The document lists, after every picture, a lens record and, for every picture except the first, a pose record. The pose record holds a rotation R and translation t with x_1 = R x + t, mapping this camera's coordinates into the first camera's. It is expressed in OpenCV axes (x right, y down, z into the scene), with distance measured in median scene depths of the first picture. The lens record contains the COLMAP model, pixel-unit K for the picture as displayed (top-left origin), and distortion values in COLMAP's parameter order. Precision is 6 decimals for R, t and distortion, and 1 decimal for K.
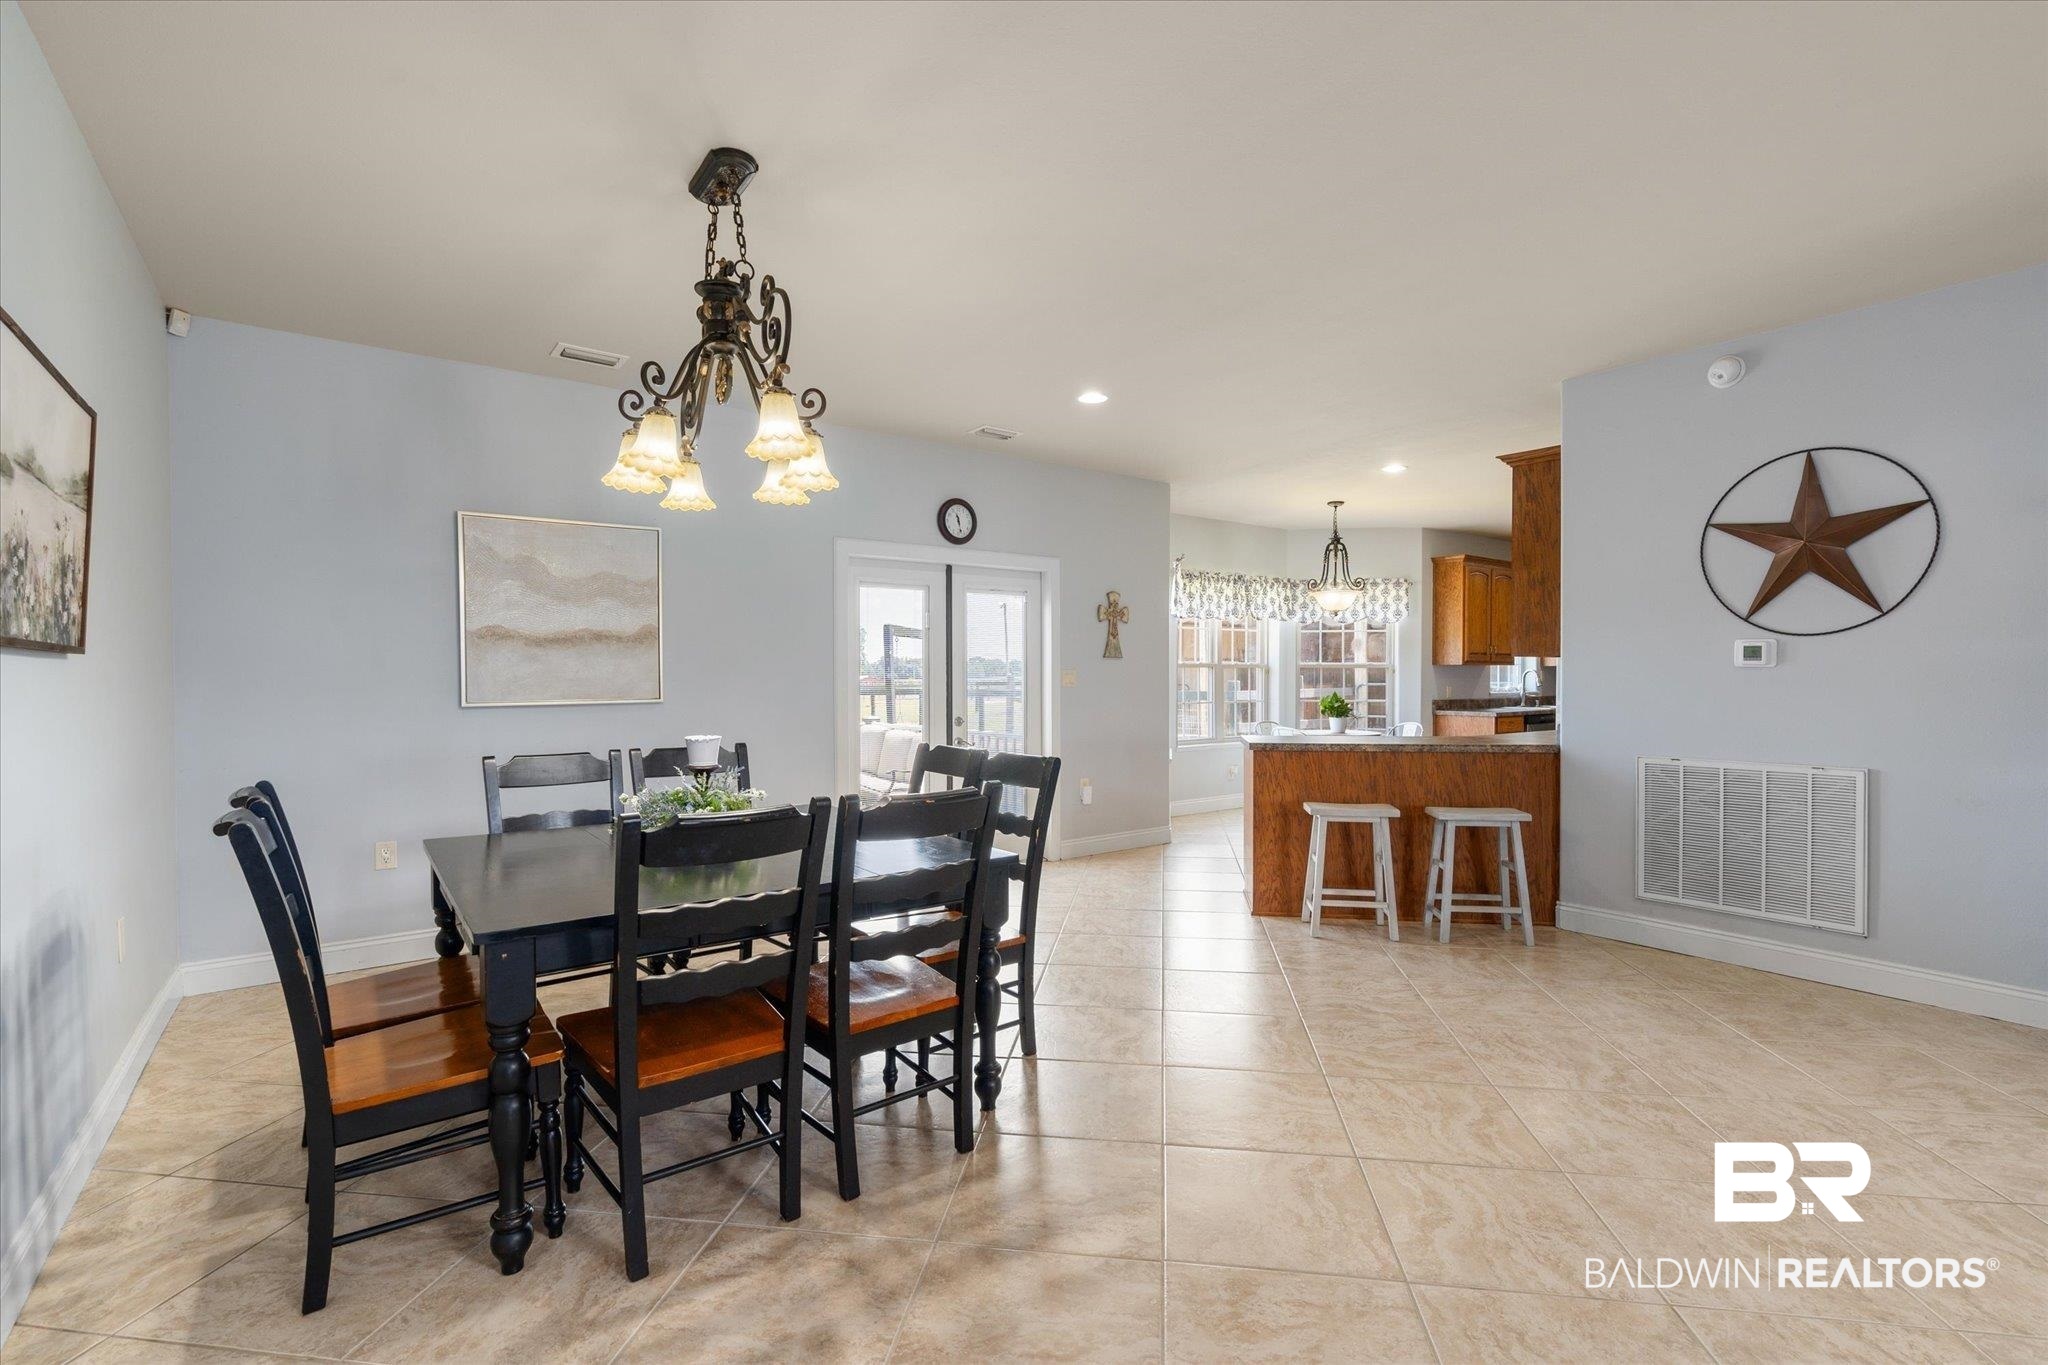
lens RADIAL K [[967.7, 0, 1022.9], [0, 967.7, 681.4], [0, 0, 1]] dist [-0.003881, 0.000066]
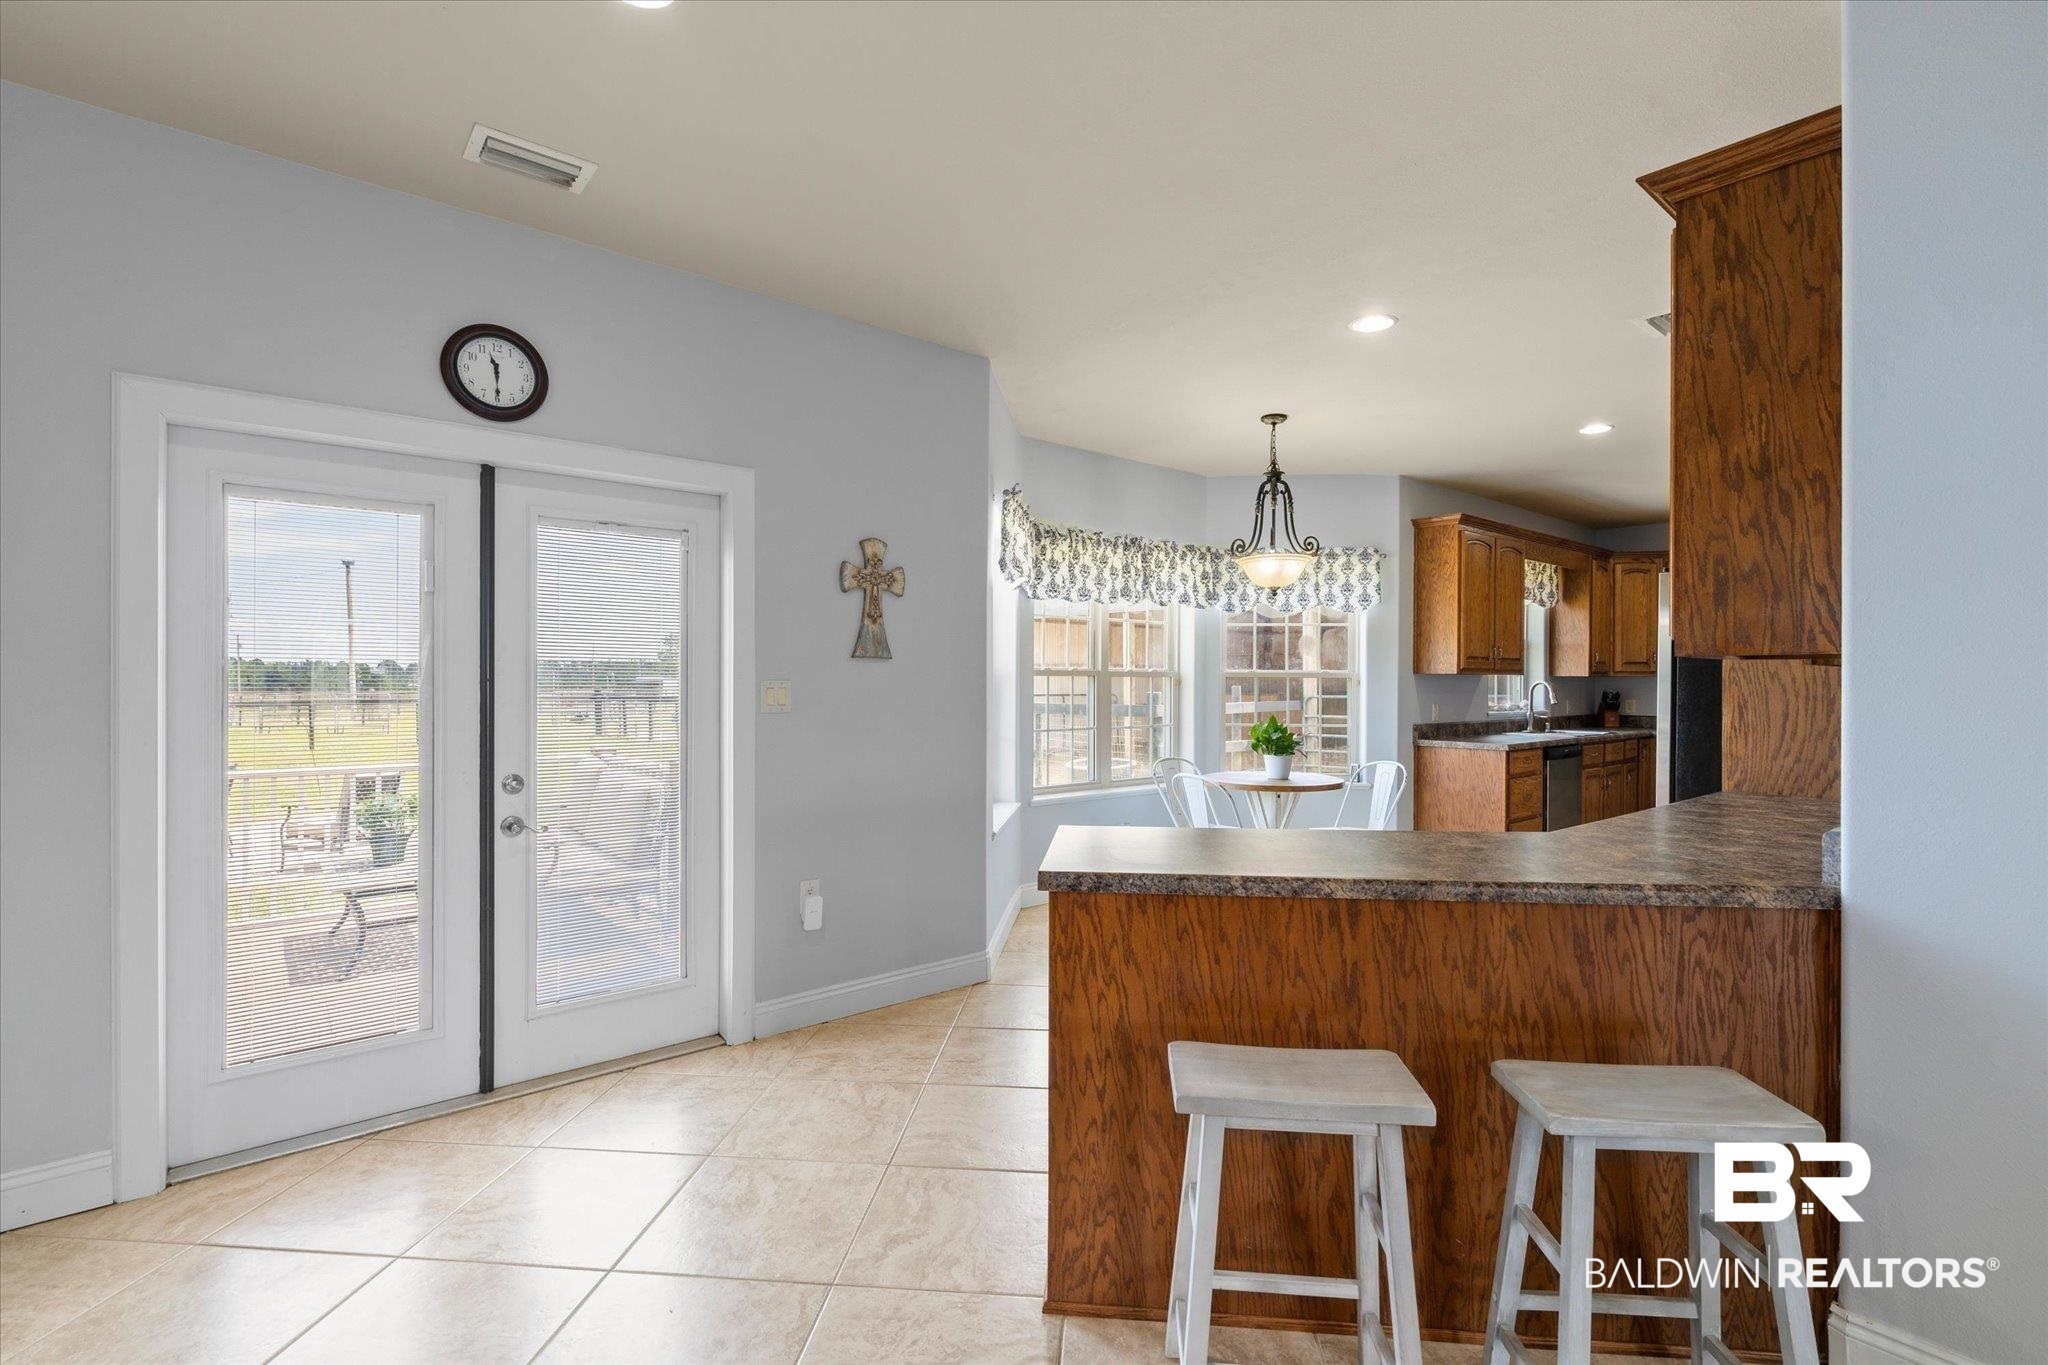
lens RADIAL K [[967.7, 0, 1023.8], [0, 967.7, 682.3], [0, 0, 1]] dist [-0.003881, 0.000066]
pose [[0.998747, 0.004405, 0.049850, 0.125007], [-0.004111, 0.999974, -0.005988, -0.006536], [-0.049875, 0.005776, 0.998739, 0.365843]]
